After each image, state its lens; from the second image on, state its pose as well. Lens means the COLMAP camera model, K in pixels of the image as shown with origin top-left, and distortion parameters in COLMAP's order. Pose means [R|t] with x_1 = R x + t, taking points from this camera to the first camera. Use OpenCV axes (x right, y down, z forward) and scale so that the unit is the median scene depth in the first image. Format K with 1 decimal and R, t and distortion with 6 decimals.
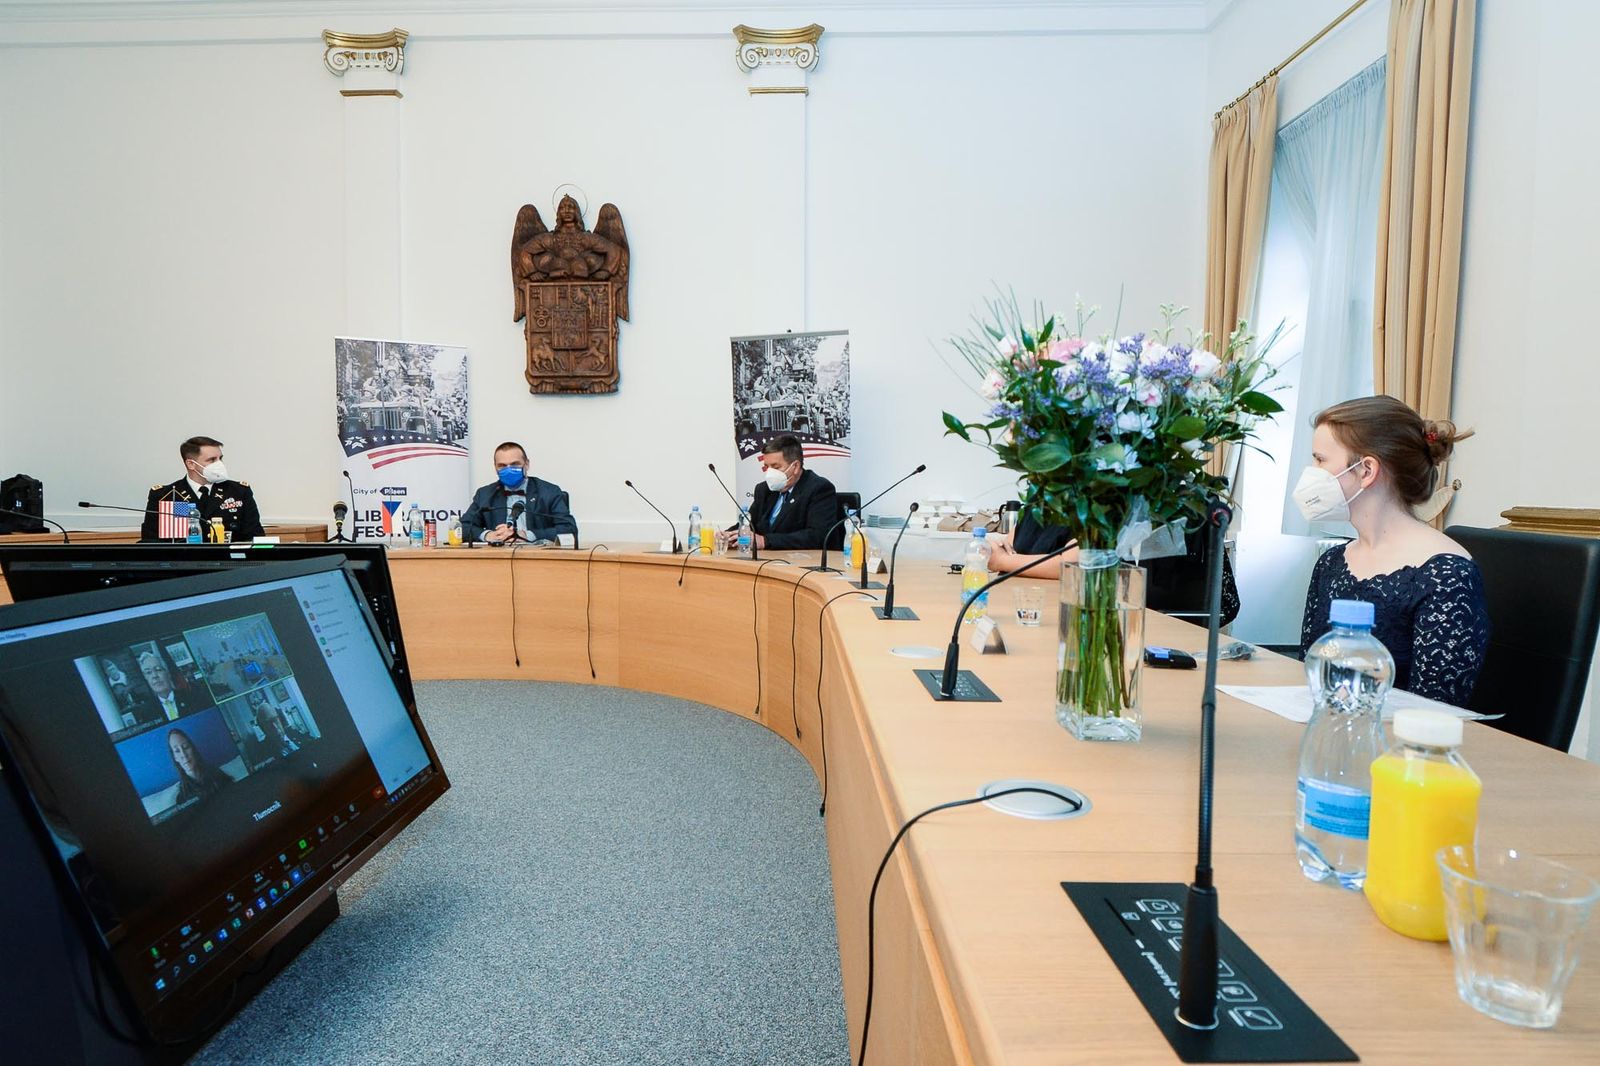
lens RADIAL K [[875.1, 0, 800.0], [0, 875.1, 533.0], [0, 0, 1]] dist [0.032550, -0.044228]
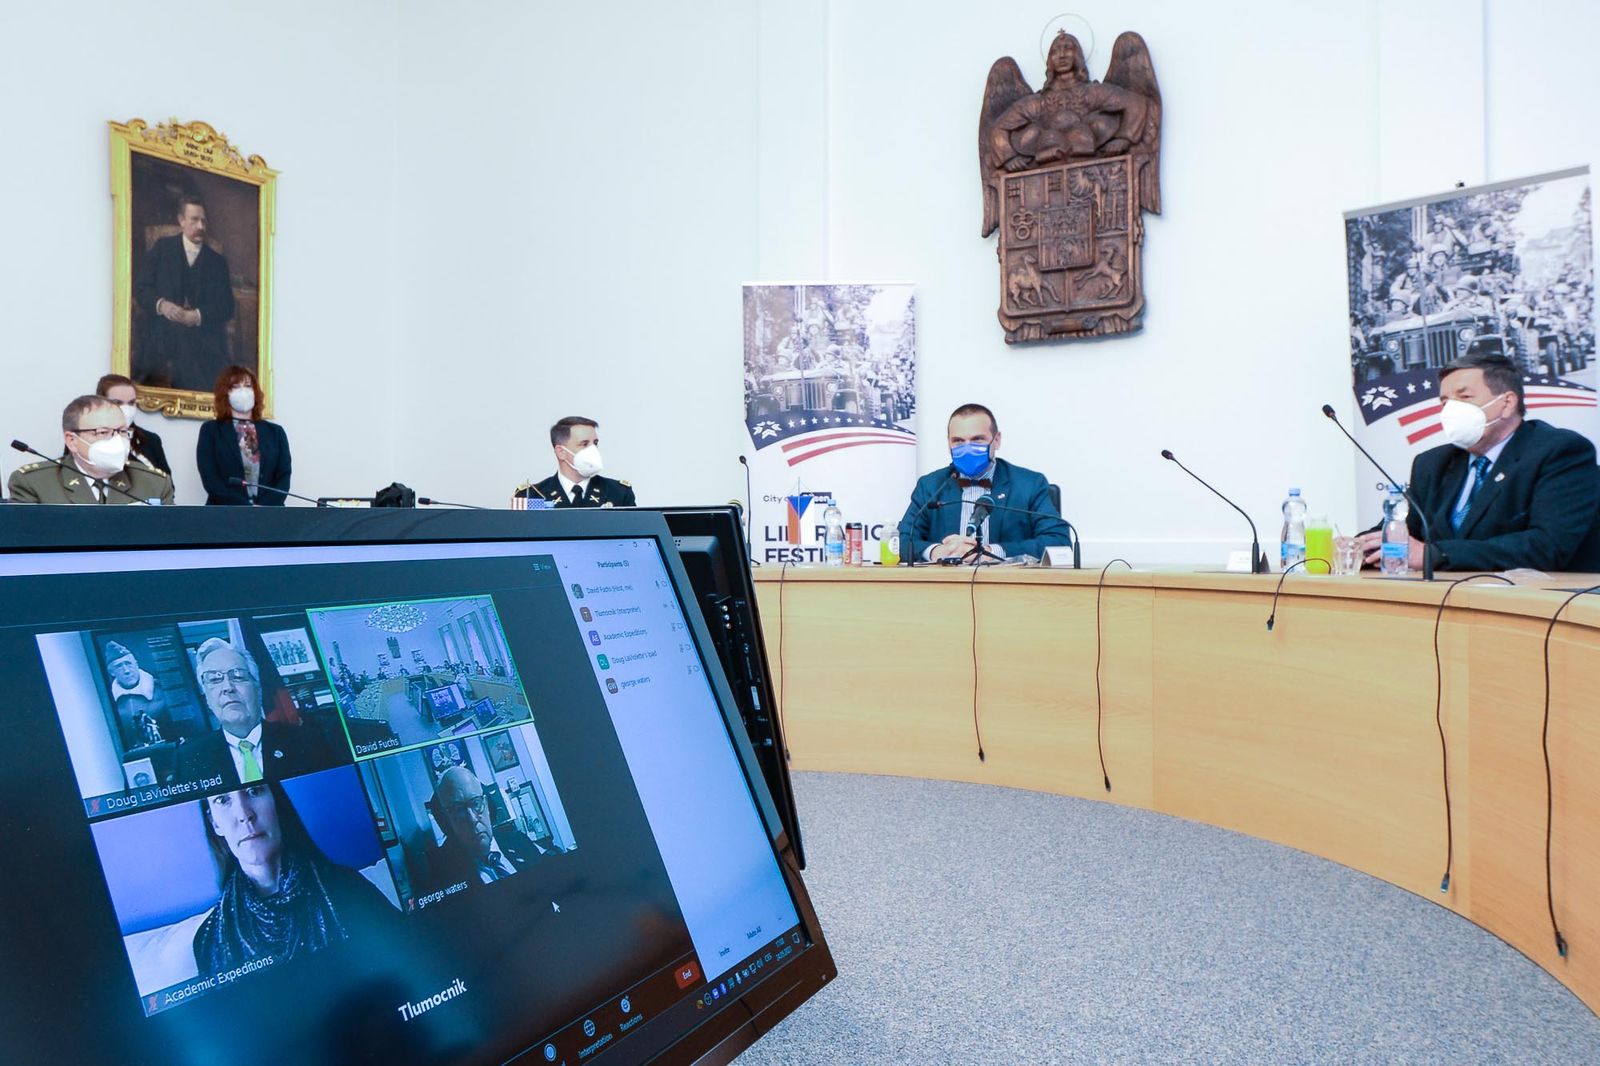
lens RADIAL K [[1255.1, 0, 800.0], [0, 1255.1, 533.0], [0, 0, 1]] dist [0.011502, -0.035230]
pose [[0.894737, -0.010171, -0.446477, -0.034253], [-0.009683, 0.999064, -0.042164, 0.024594], [0.446488, 0.042049, 0.893801, 0.124192]]
